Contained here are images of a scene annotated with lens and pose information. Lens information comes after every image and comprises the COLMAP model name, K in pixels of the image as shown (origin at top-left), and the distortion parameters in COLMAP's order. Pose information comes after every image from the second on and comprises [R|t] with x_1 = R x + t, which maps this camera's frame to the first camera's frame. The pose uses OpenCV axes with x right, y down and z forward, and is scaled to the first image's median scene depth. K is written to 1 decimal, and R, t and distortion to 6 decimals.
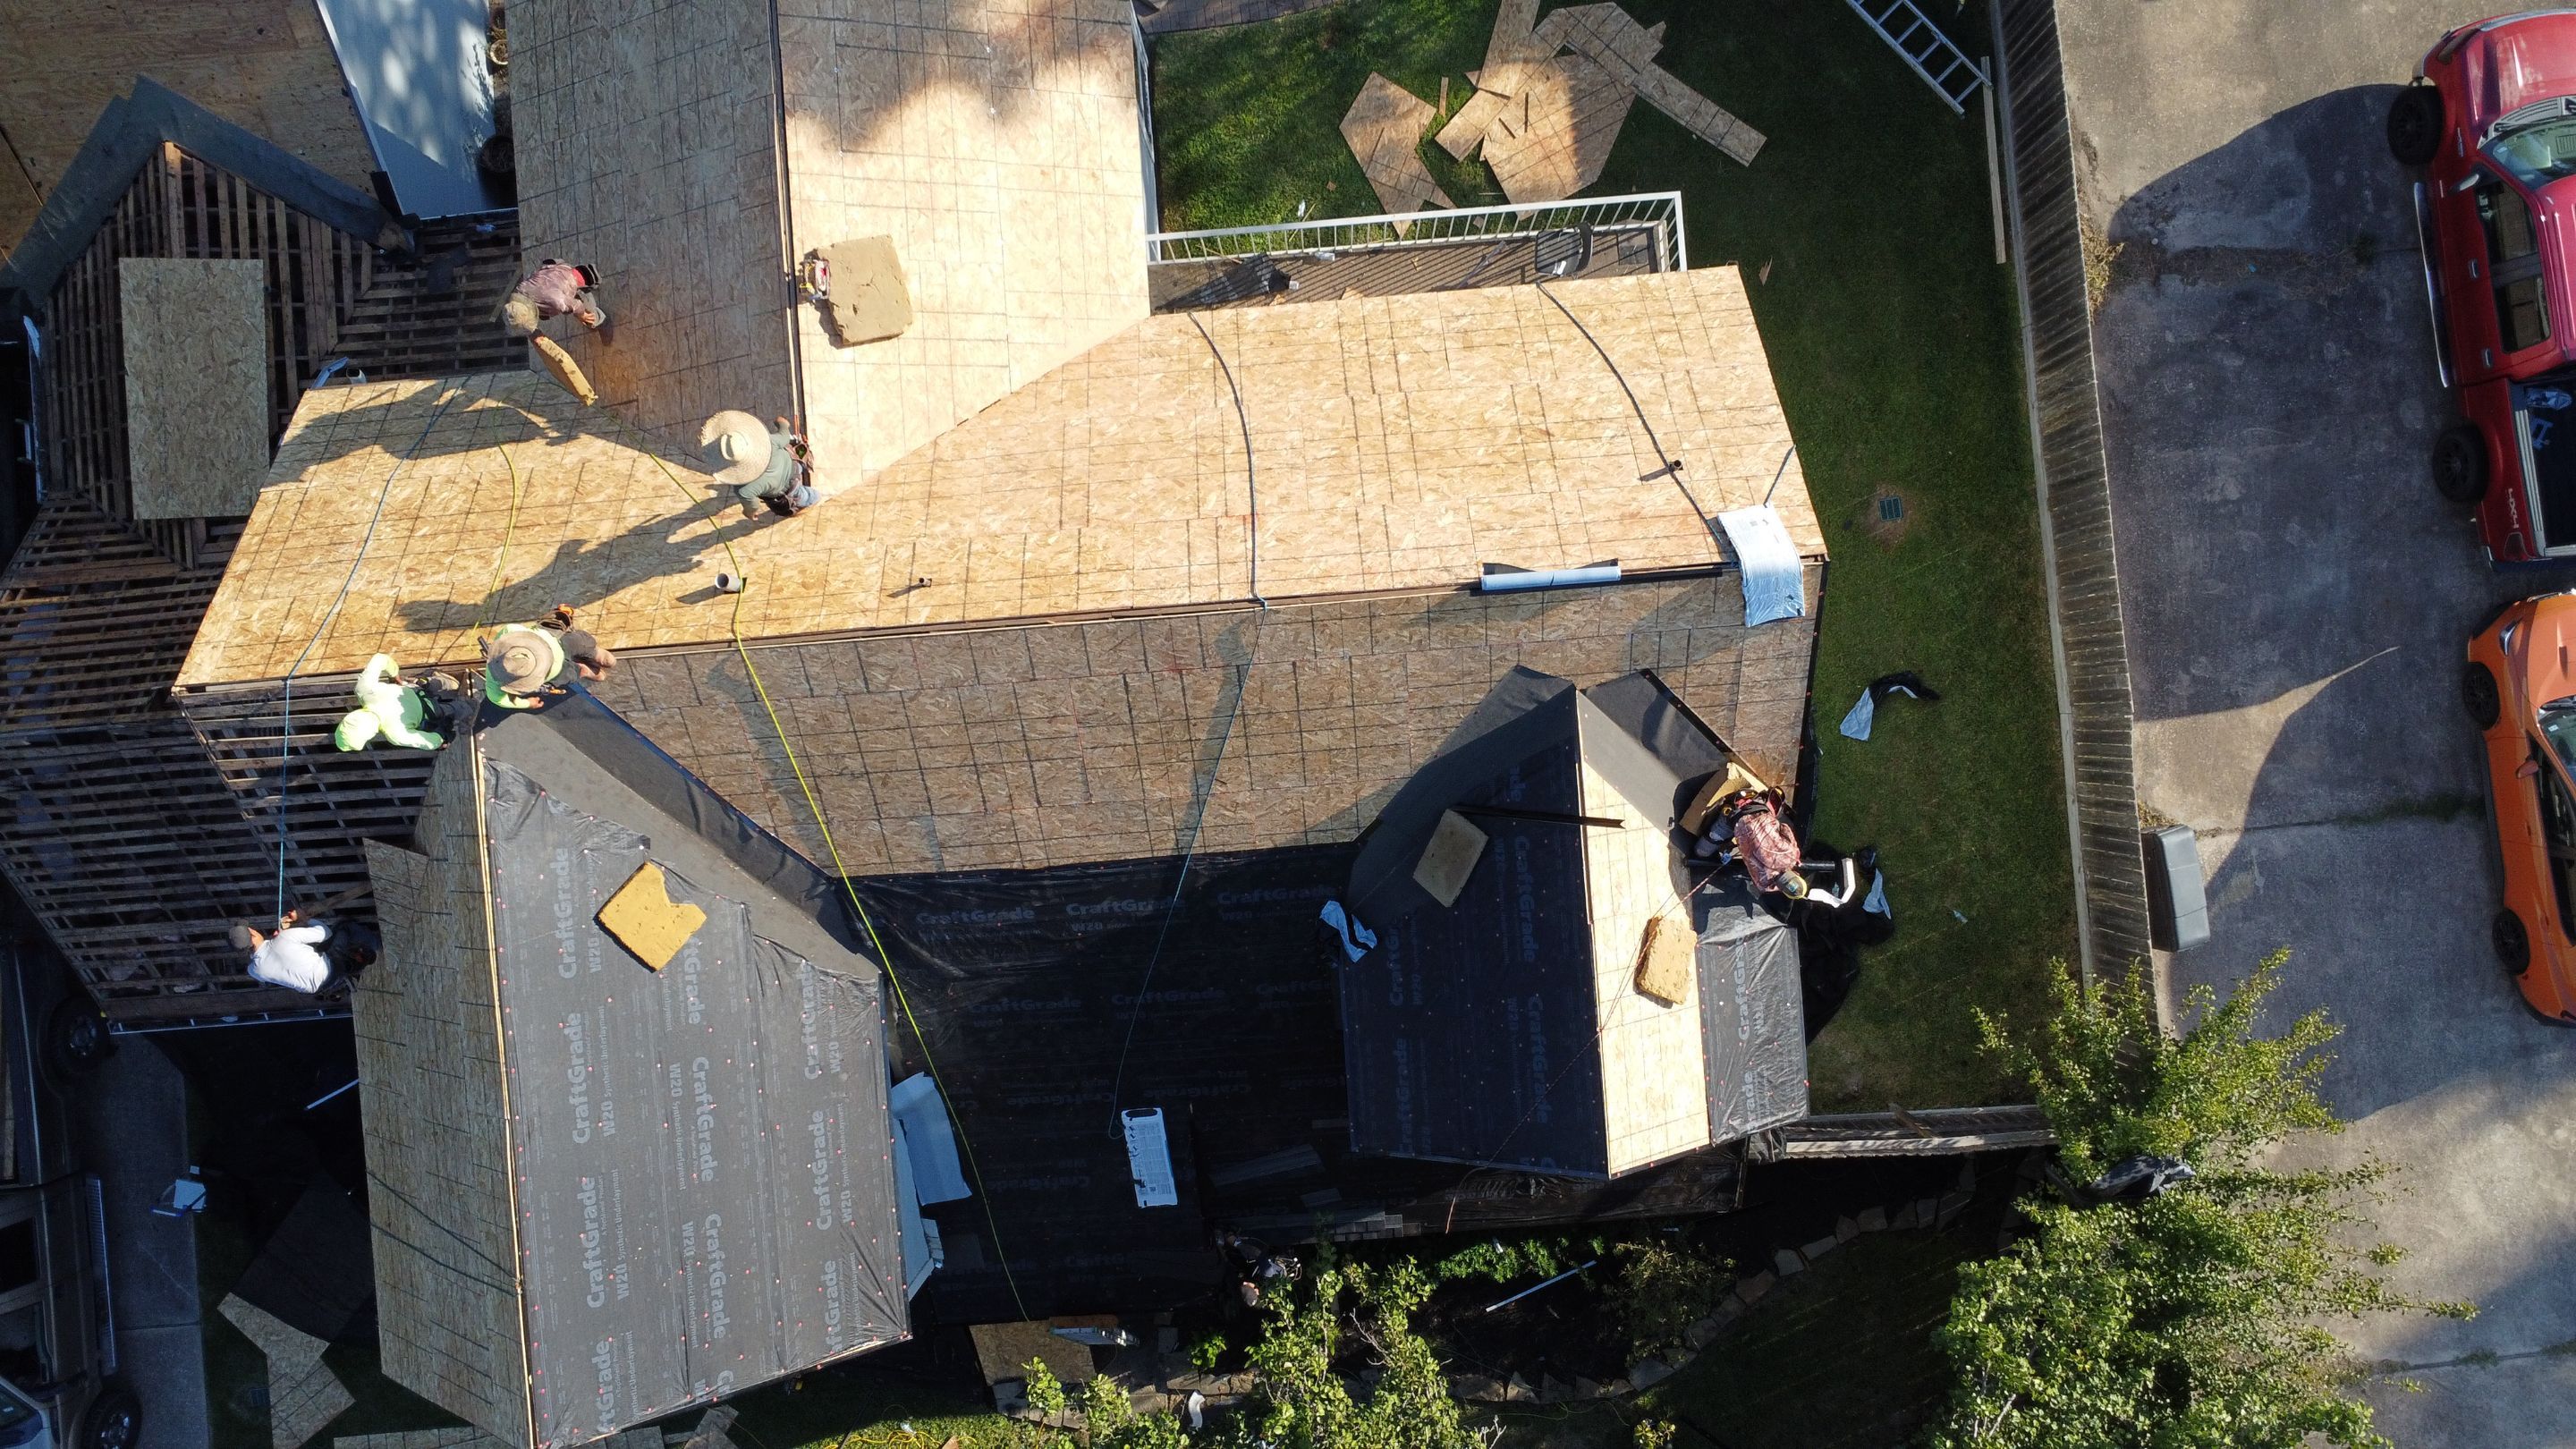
lens RADIAL K [[1867.4, 0, 1287.8], [0, 1867.4, 713.4], [0, 0, 1]] dist [-0.018025, -0.025670]
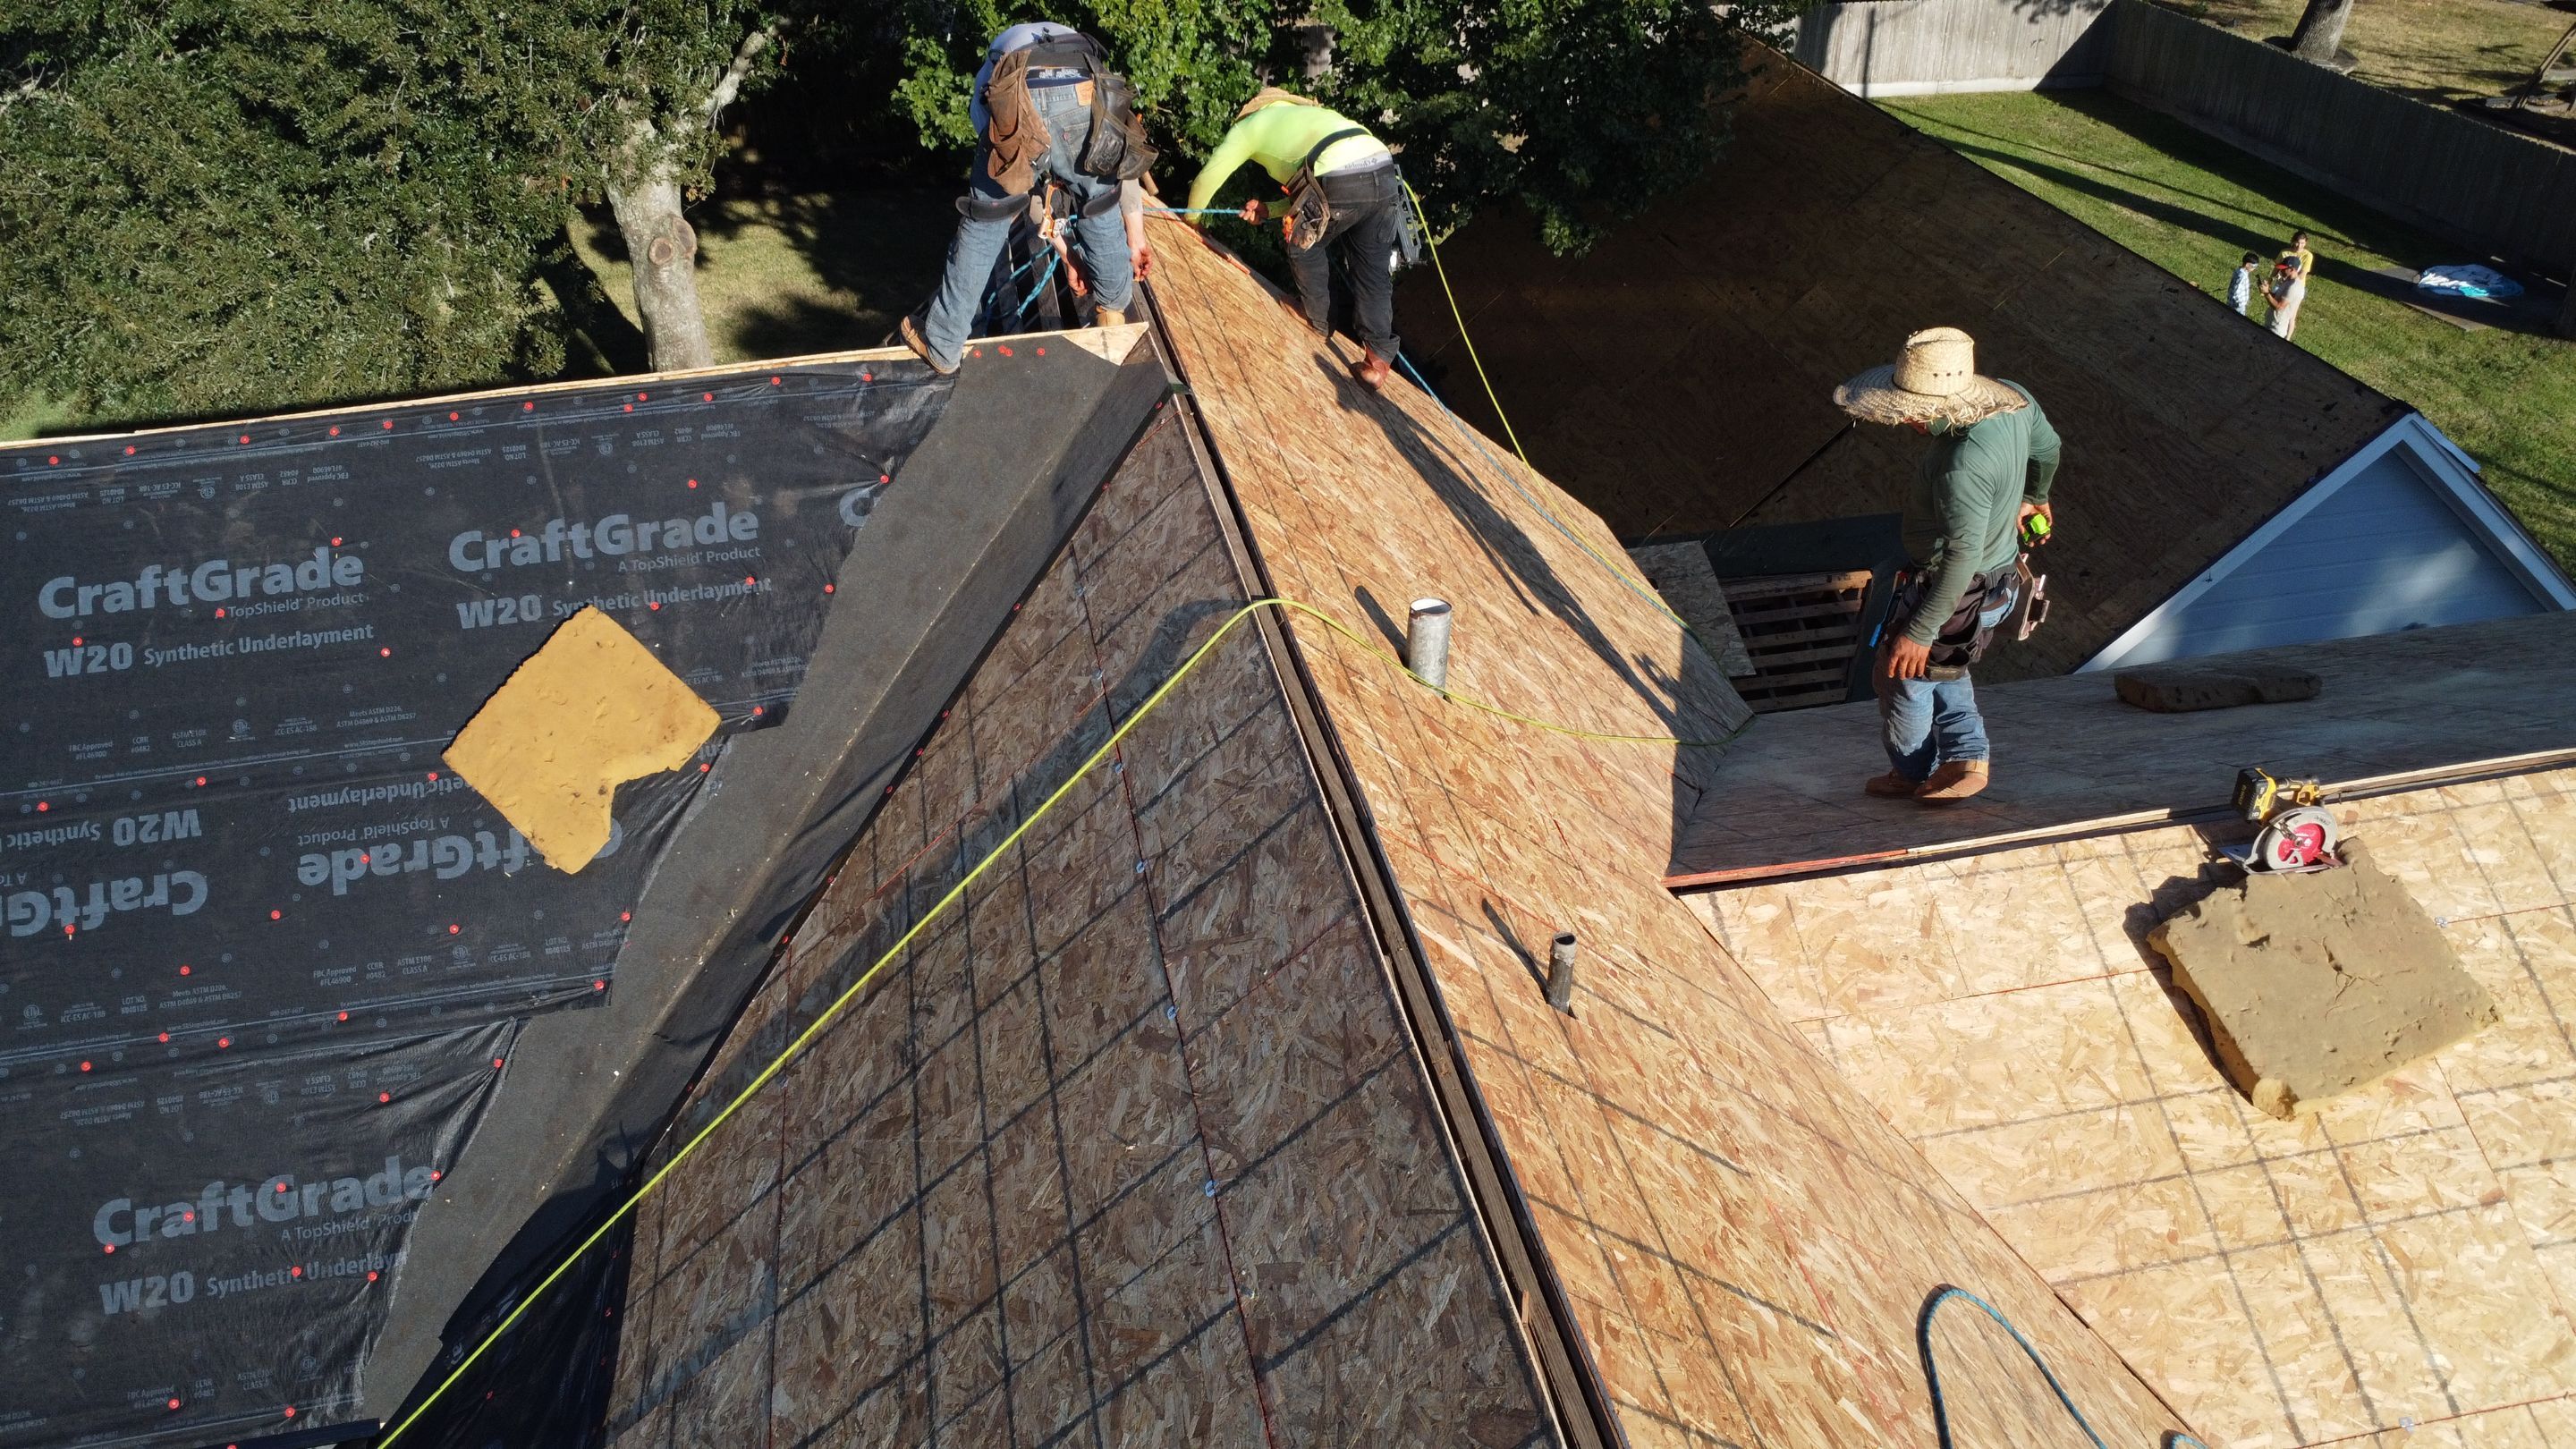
lens RADIAL K [[1867.4, 0, 1287.8], [0, 1867.4, 713.4], [0, 0, 1]] dist [-0.018025, -0.025670]
pose [[0.122613, 0.555667, -0.822314, 0.007724], [-0.992305, 0.083032, -0.091852, -0.005764], [0.017239, 0.827248, 0.561572, 0.651480]]
